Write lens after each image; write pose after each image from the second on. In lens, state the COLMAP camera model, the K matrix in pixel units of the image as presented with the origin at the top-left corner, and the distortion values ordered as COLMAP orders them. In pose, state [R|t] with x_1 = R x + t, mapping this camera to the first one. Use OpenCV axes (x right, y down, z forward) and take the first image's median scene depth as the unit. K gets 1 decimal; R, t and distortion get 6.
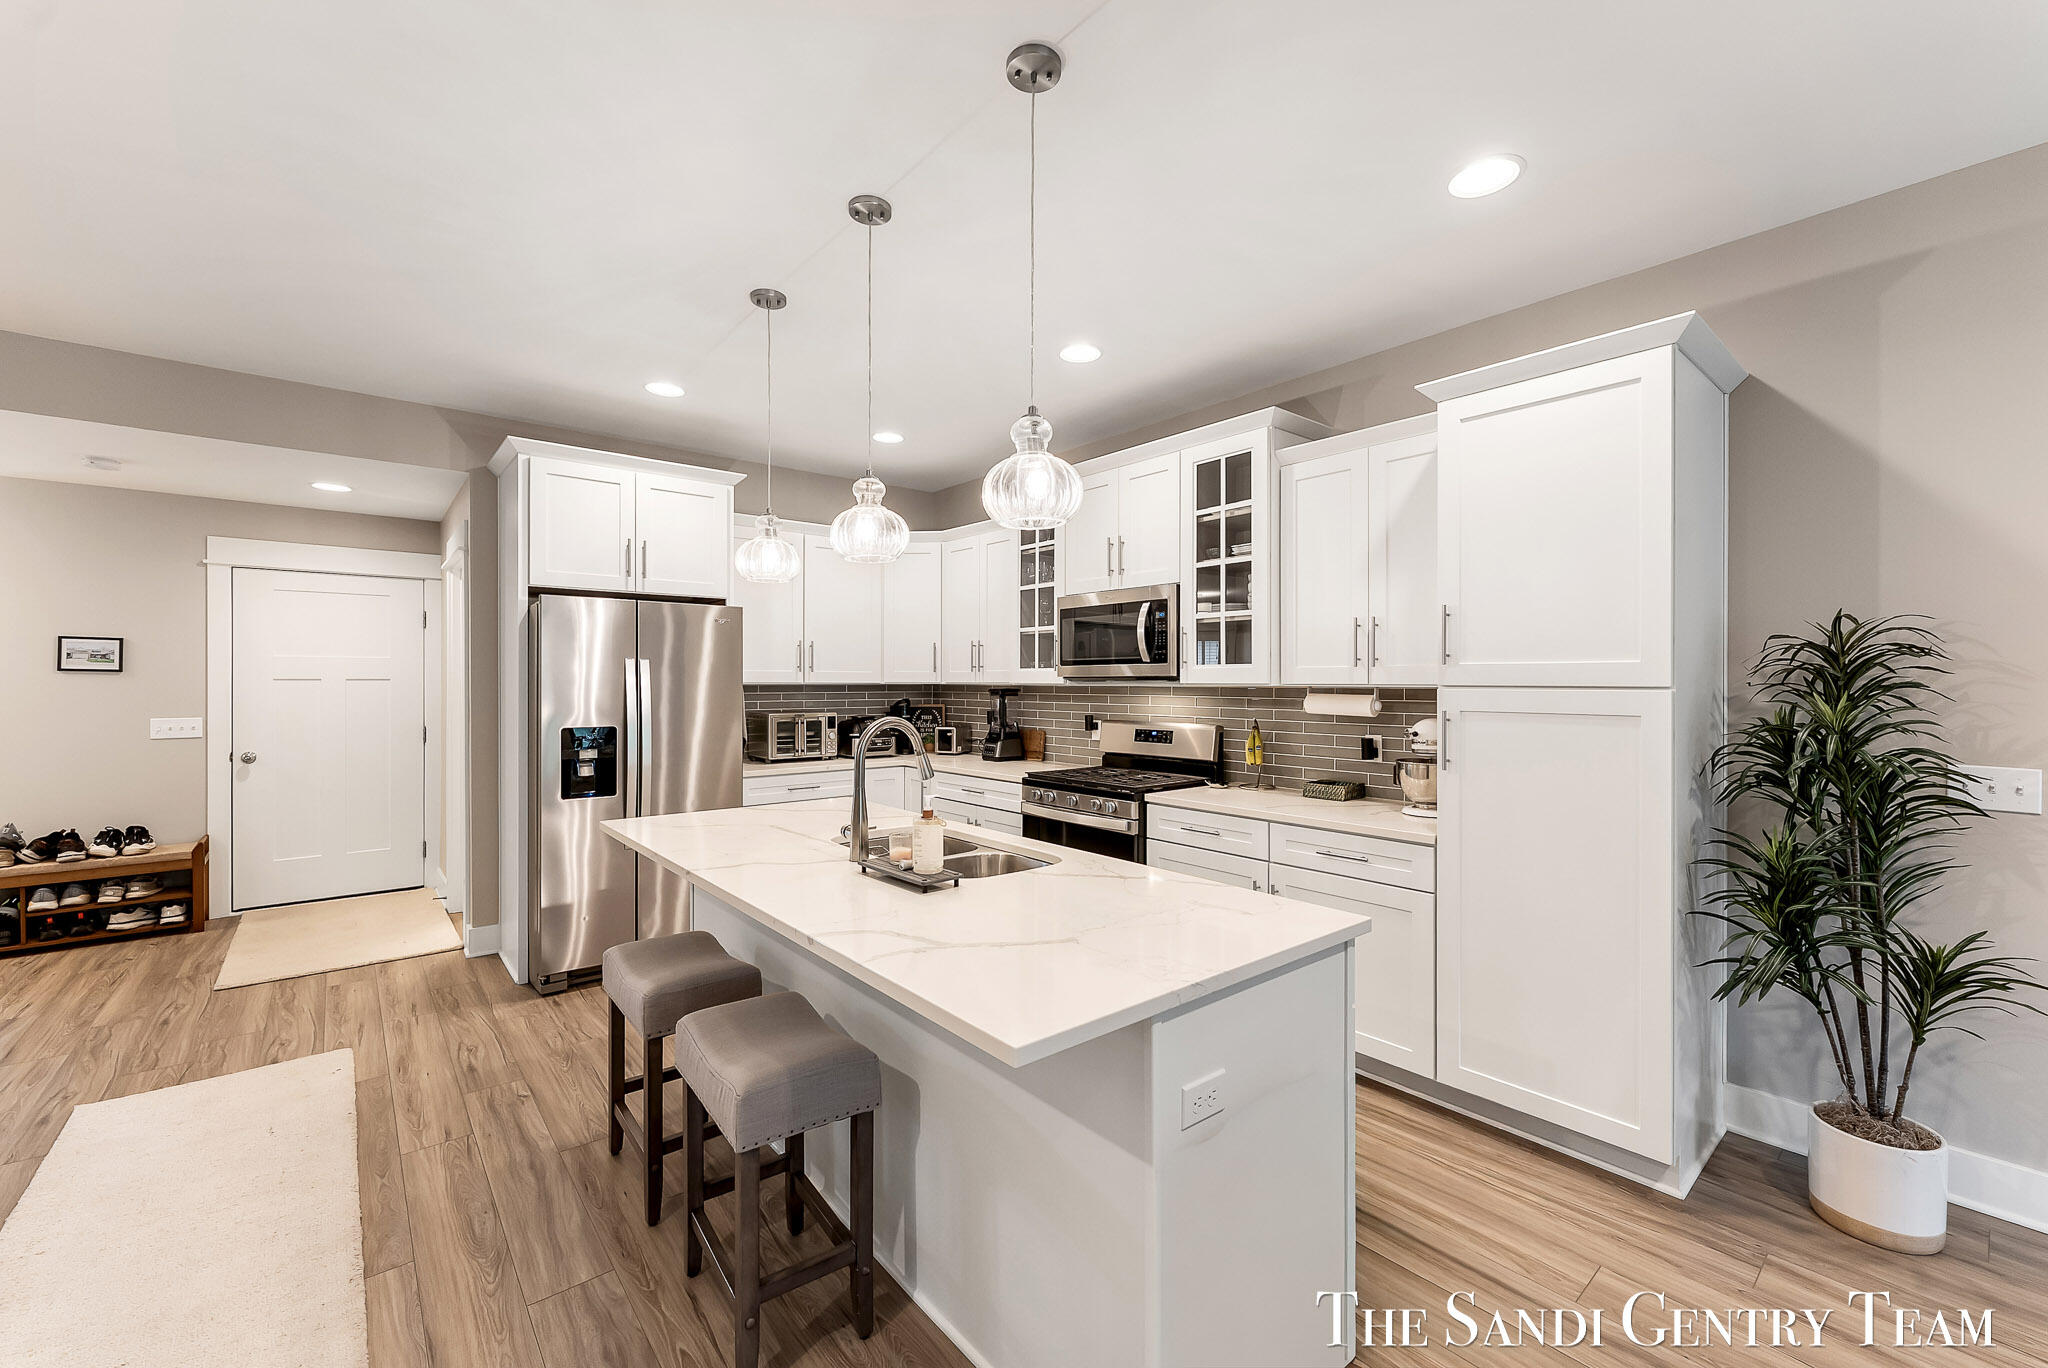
lens RADIAL K [[832.7, 0, 1026.8], [0, 832.7, 681.6], [0, 0, 1]] dist [0.004421, -0.002070]
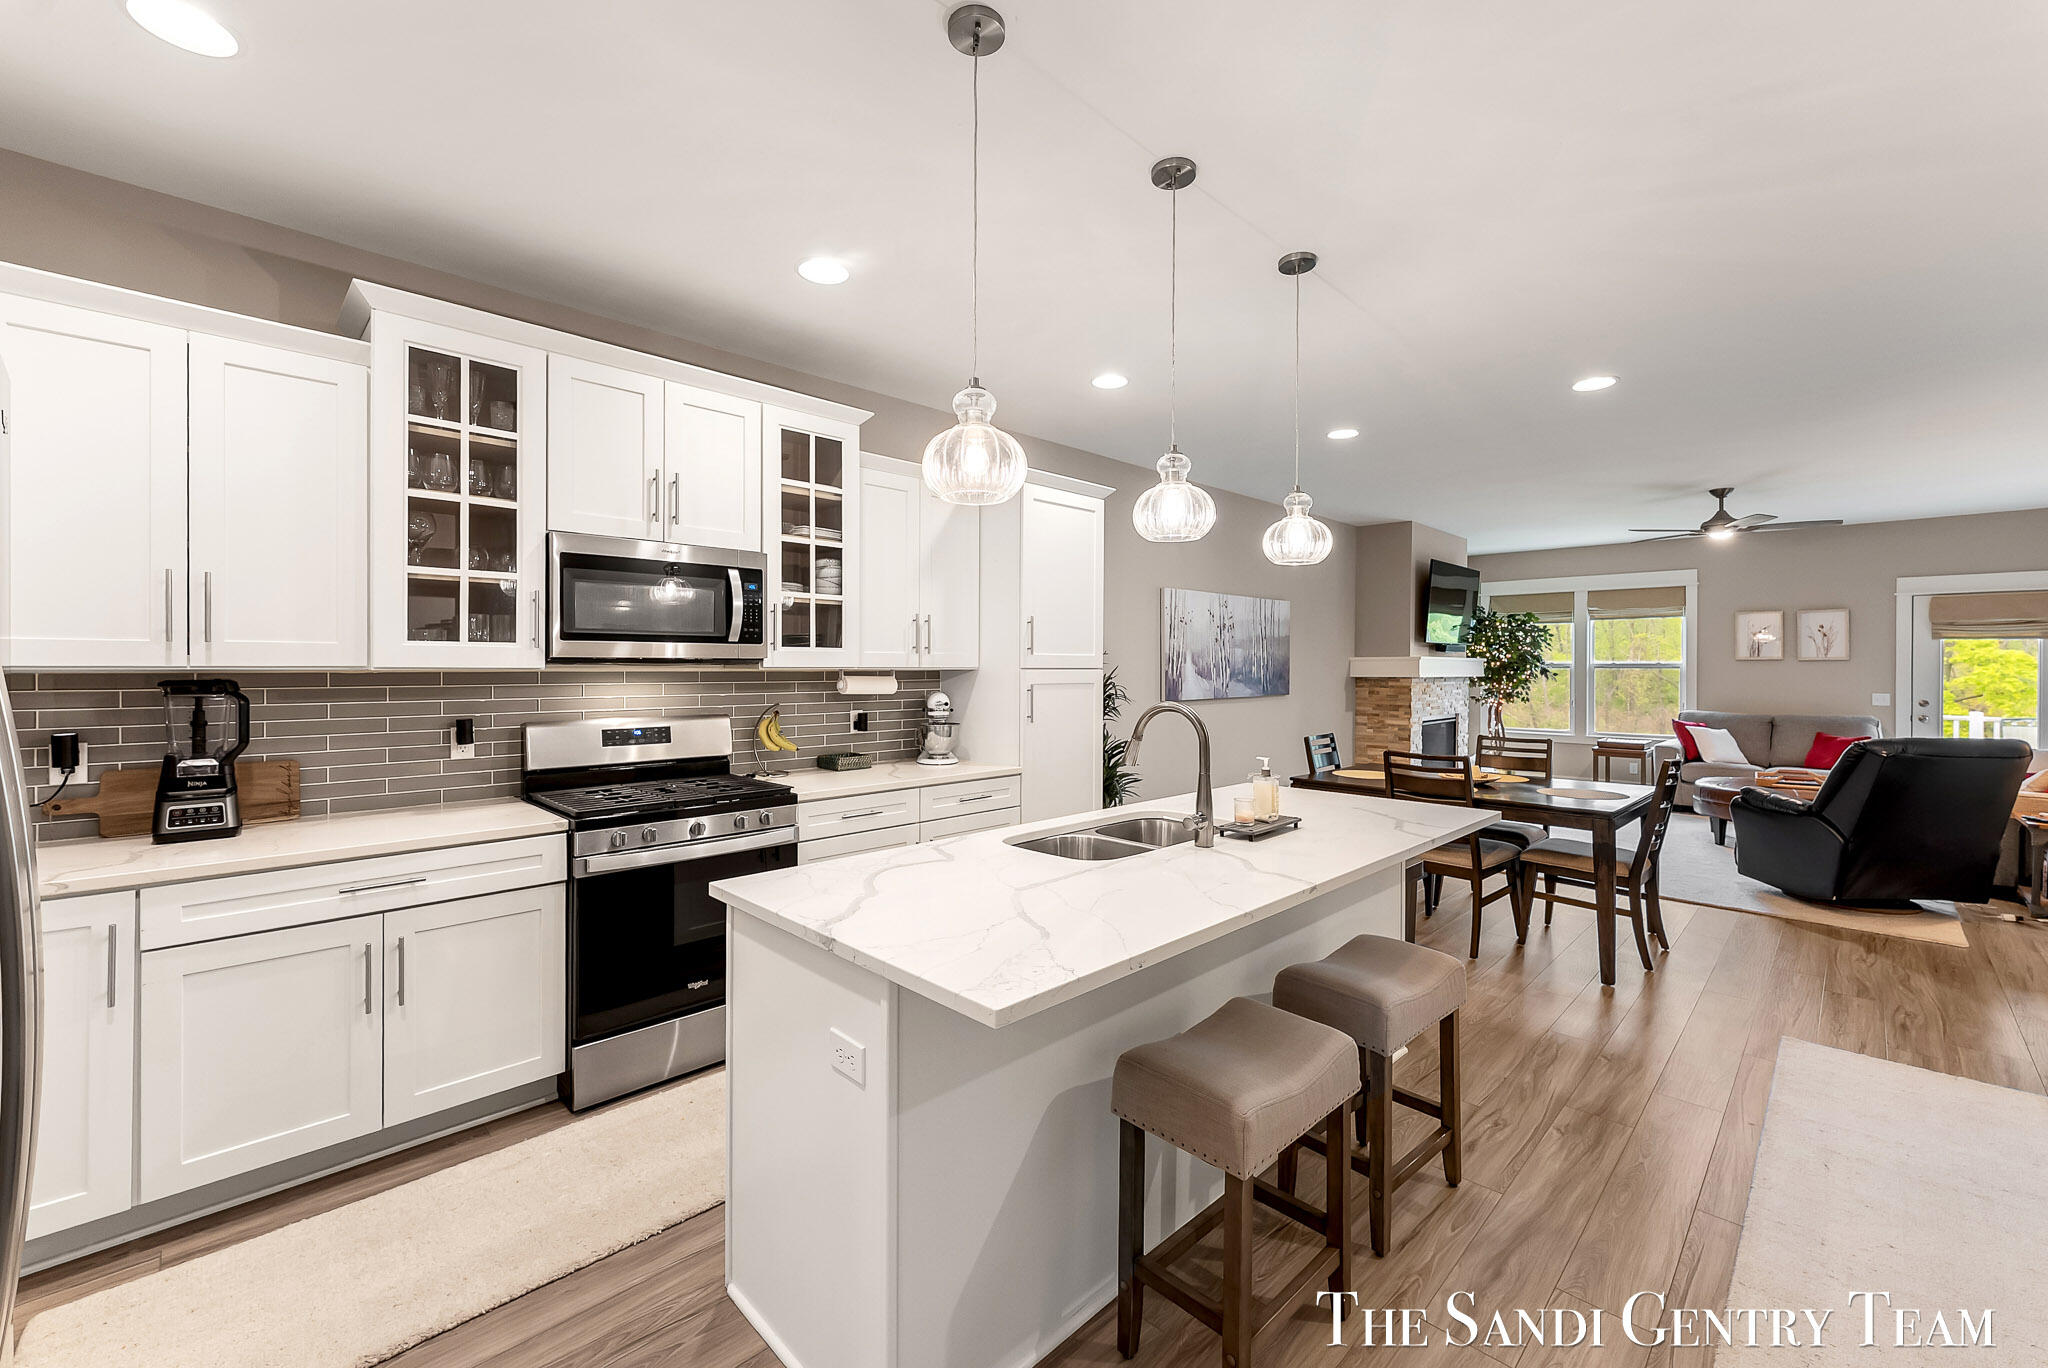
lens RADIAL K [[832.7, 0, 1022.0], [0, 832.7, 668.6], [0, 0, 1]] dist [0.004421, -0.002070]
pose [[-0.081955, -0.003839, 0.996629, -0.700740], [-0.000863, 0.999992, 0.003781, 0.000275], [-0.996636, -0.000550, -0.081958, 0.777114]]
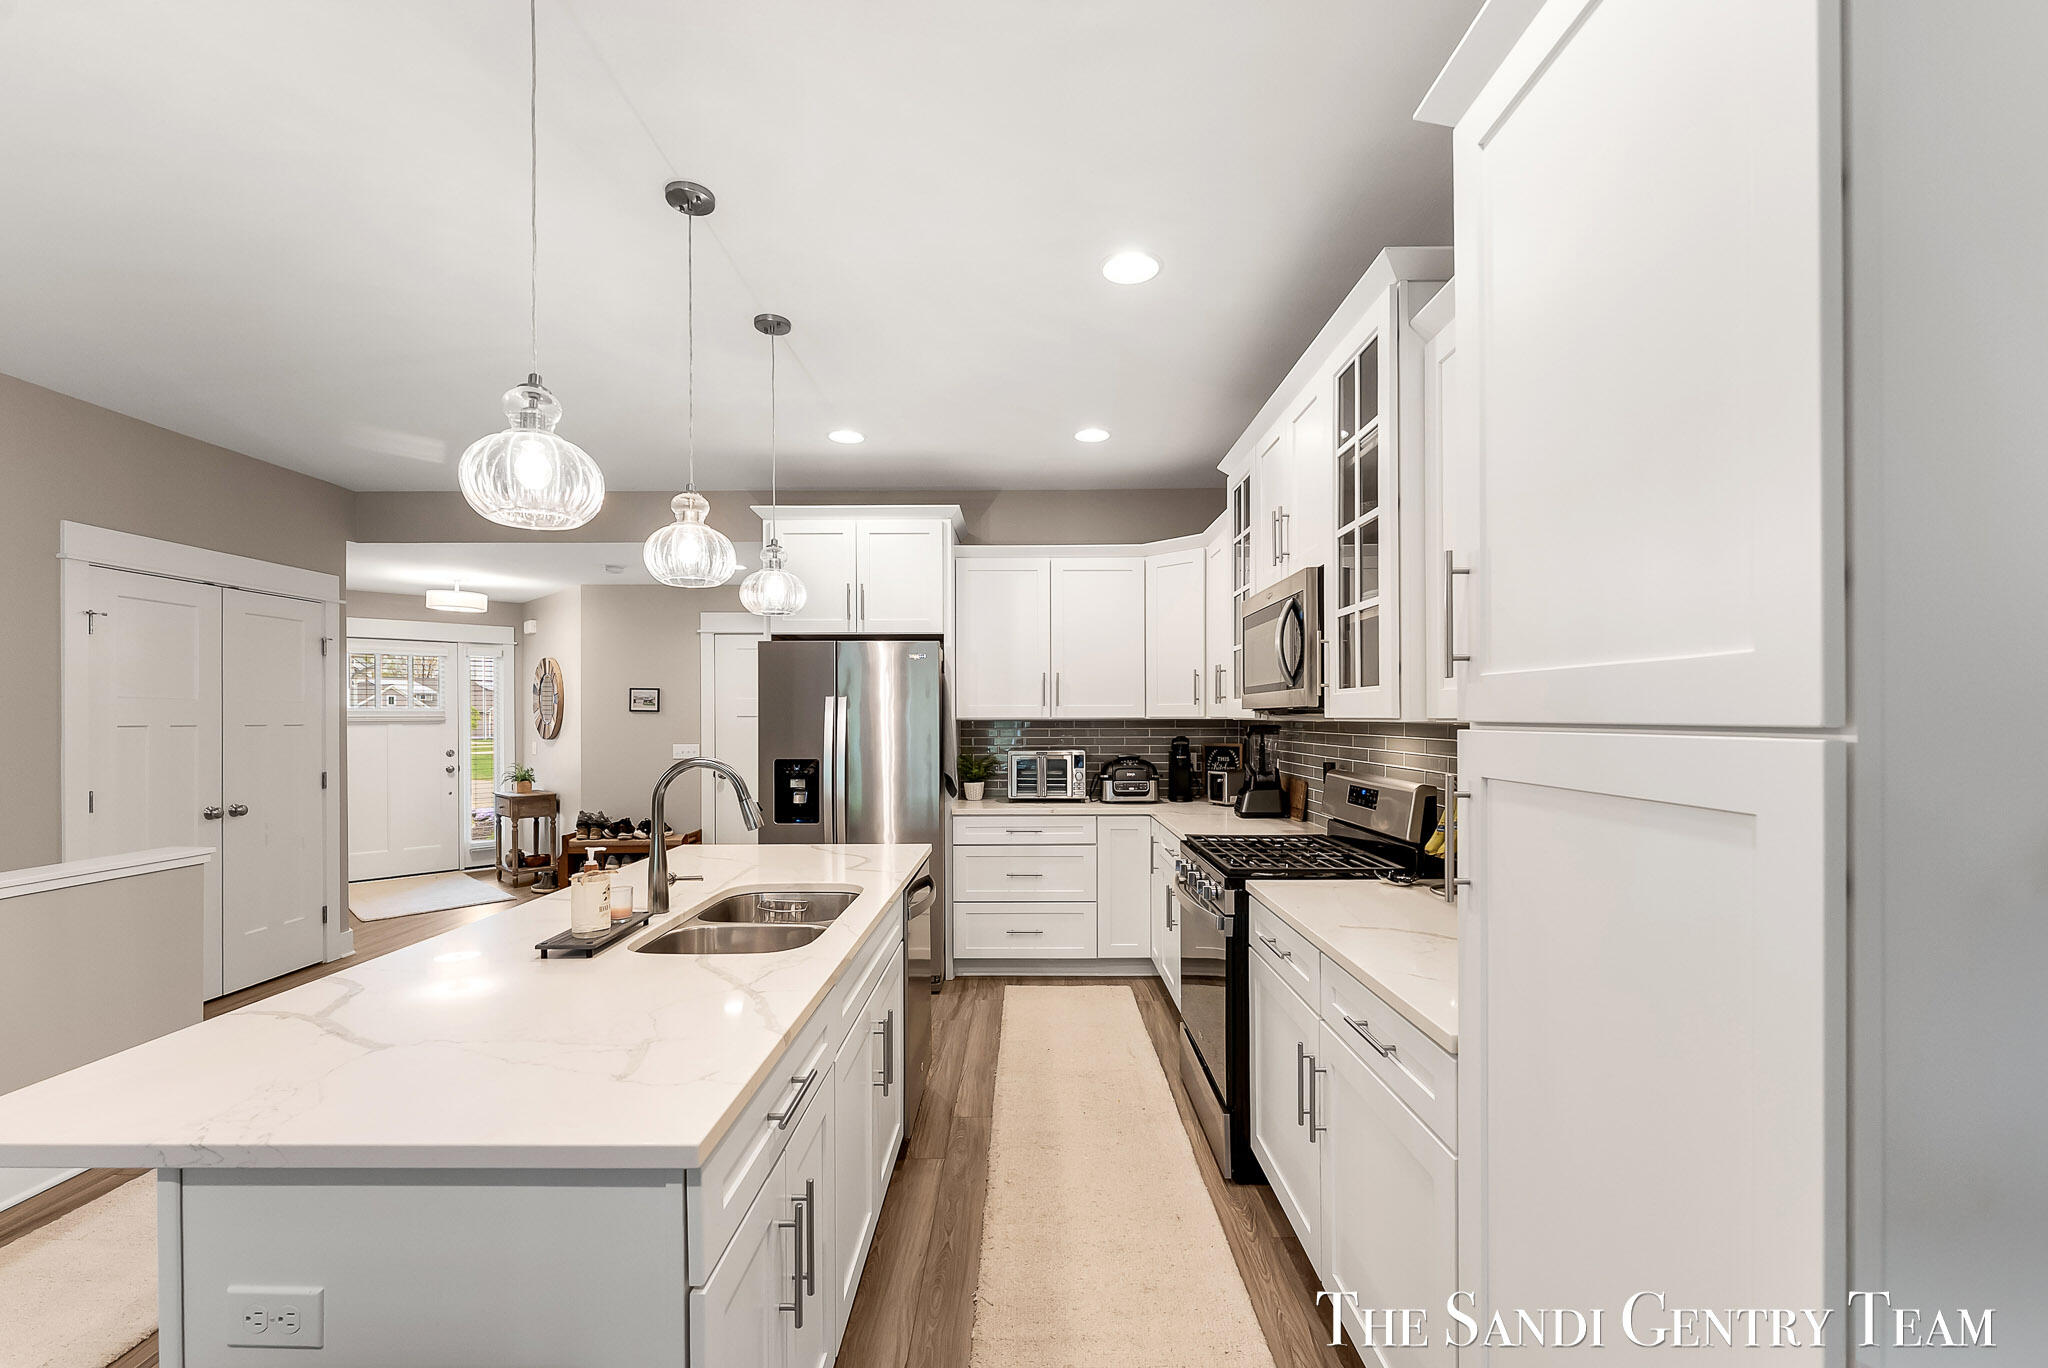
lens RADIAL K [[856.2, 0, 1022.3], [0, 856.2, 718.1], [0, 0, 1]] dist [-0.000218, -0.000608]
pose [[0.763734, -0.002524, -0.645526, 0.425815], [0.003208, 0.999995, -0.000115, 0.001851], [0.645523, -0.001982, 0.763738, 0.322716]]
